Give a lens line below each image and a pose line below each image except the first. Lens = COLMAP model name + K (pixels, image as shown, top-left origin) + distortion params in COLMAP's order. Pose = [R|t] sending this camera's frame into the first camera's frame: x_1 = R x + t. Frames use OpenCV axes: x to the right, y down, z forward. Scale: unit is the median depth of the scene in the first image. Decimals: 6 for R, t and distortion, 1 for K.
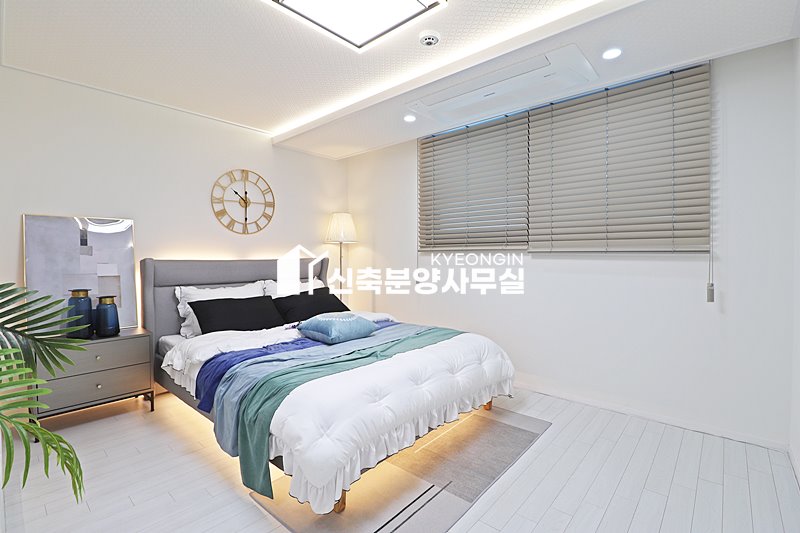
lens RADIAL K [[369.4, 0, 405.2], [0, 369.4, 265.2], [0, 0, 1]] dist [-0.011609, -0.006622]
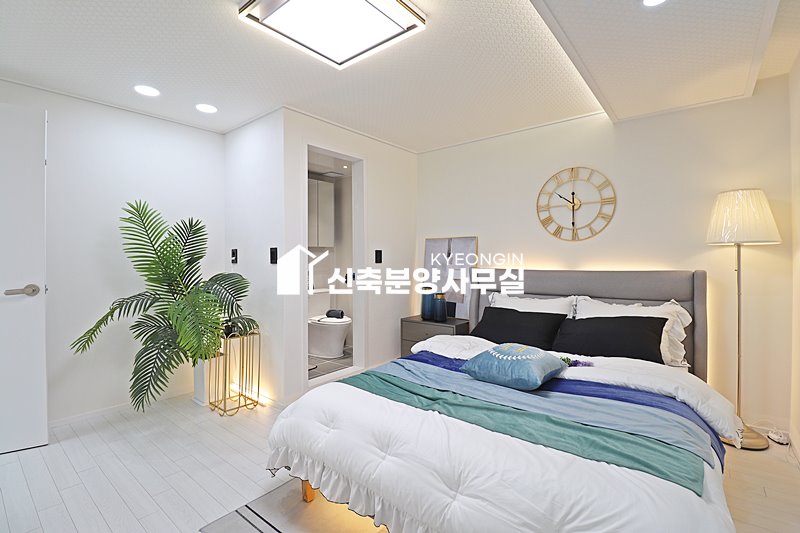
lens RADIAL K [[369.4, 0, 401.7], [0, 369.4, 259.5], [0, 0, 1]] dist [-0.011609, -0.006622]
pose [[0.038246, -0.002417, -0.999265, 0.424289], [-0.030310, 0.999534, -0.003577, -0.025793], [0.998809, 0.030425, 0.038155, 0.568944]]
